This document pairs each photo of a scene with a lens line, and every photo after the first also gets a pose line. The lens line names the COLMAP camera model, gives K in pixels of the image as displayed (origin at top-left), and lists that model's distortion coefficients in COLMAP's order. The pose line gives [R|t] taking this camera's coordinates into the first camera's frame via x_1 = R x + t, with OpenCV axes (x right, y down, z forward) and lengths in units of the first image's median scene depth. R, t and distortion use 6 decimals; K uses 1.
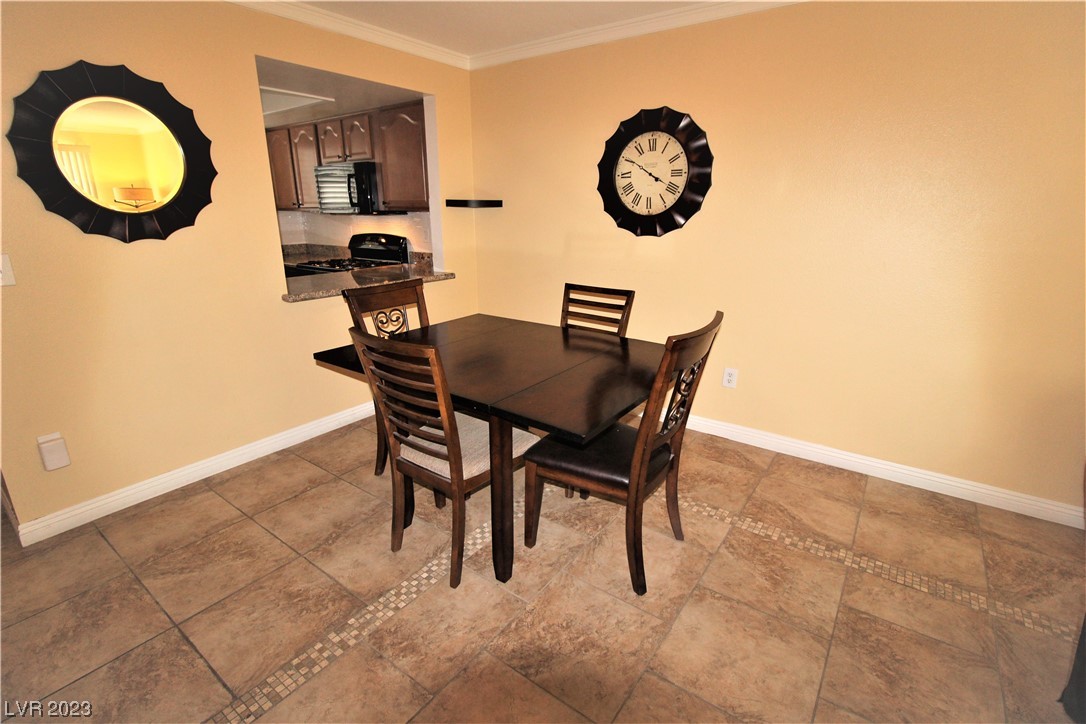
lens RADIAL K [[504.2, 0, 542.0], [0, 504.2, 356.9], [0, 0, 1]] dist [-0.000068, -0.013277]
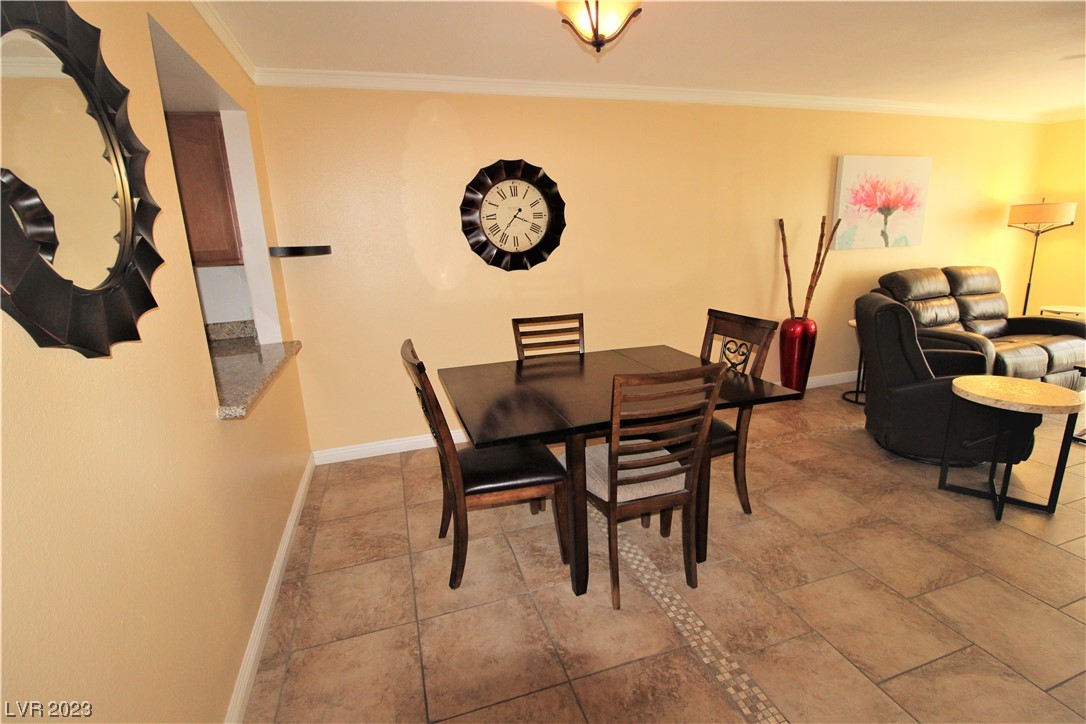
lens RADIAL K [[504.2, 0, 542.0], [0, 504.2, 356.9], [0, 0, 1]] dist [-0.000068, -0.013277]
pose [[0.590632, -0.210421, 0.779023, -0.729421], [0.269734, 0.961353, 0.055166, -0.110784], [-0.760525, 0.177546, 0.624563, 0.318722]]
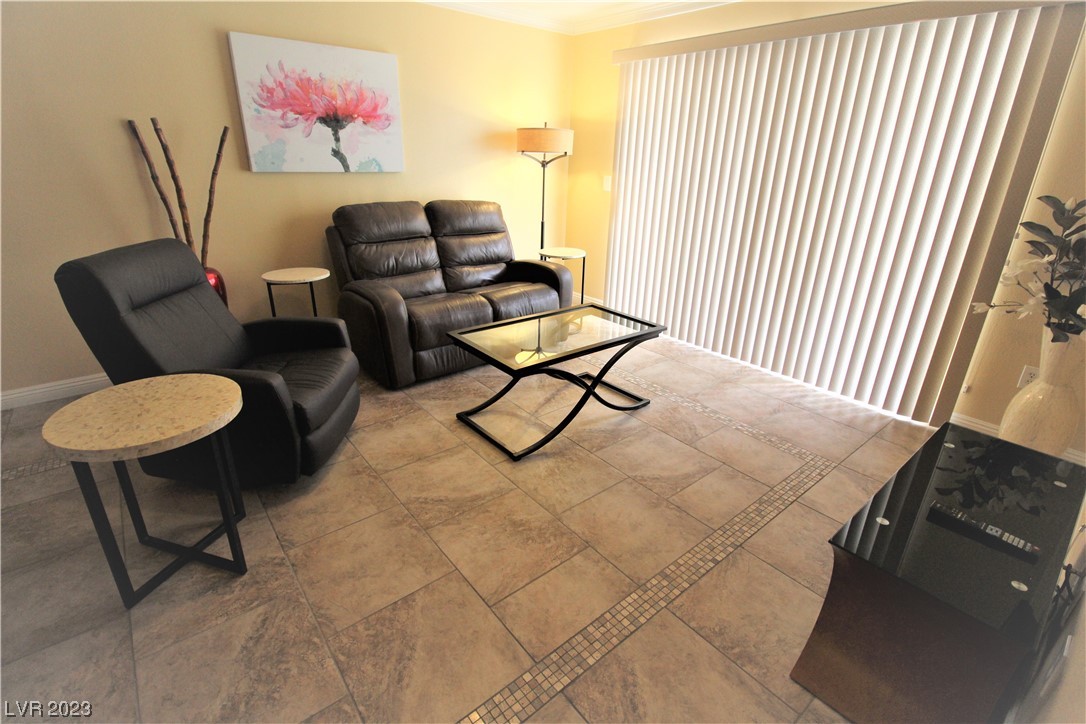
lens RADIAL K [[504.2, 0, 542.0], [0, 504.2, 356.9], [0, 0, 1]] dist [-0.000068, -0.013277]
pose [[0.247527, -0.354690, 0.901624, 0.037549], [0.253775, 0.921828, 0.292969, 0.108219], [-0.935055, 0.156292, 0.318189, -0.332548]]
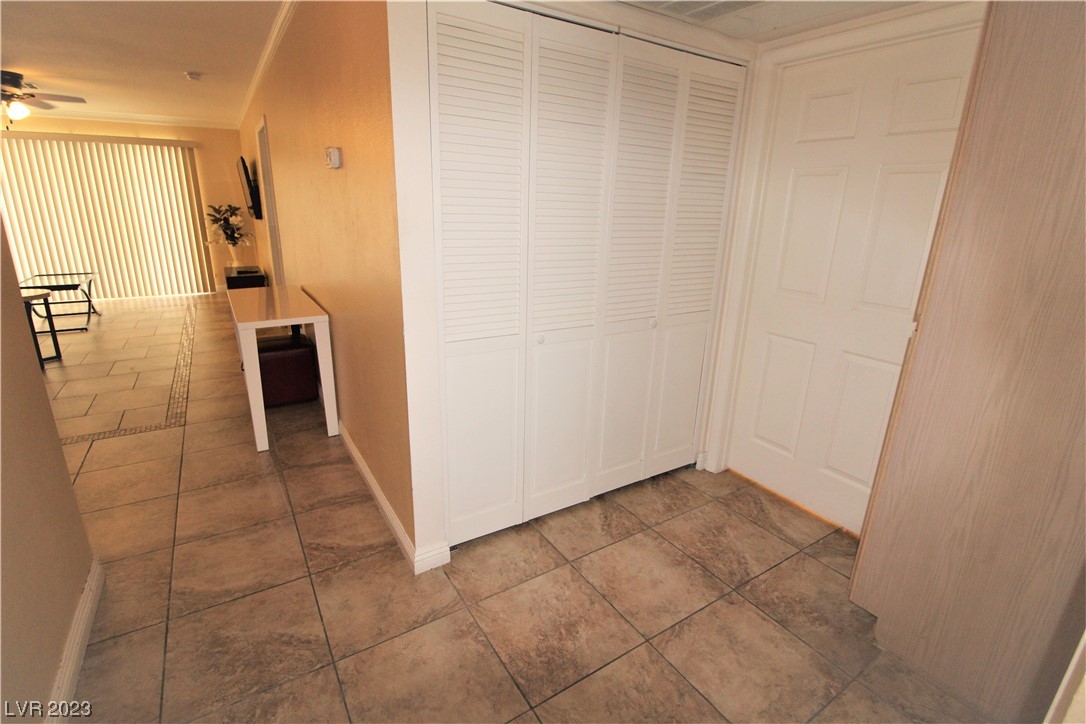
lens RADIAL K [[504.2, 0, 542.0], [0, 504.2, 356.9], [0, 0, 1]] dist [-0.000068, -0.013277]
pose [[-0.930888, -0.127914, 0.342179, -1.486017], [0.080469, 0.841881, 0.533629, -0.265055], [-0.356333, 0.524284, -0.773404, 0.881101]]
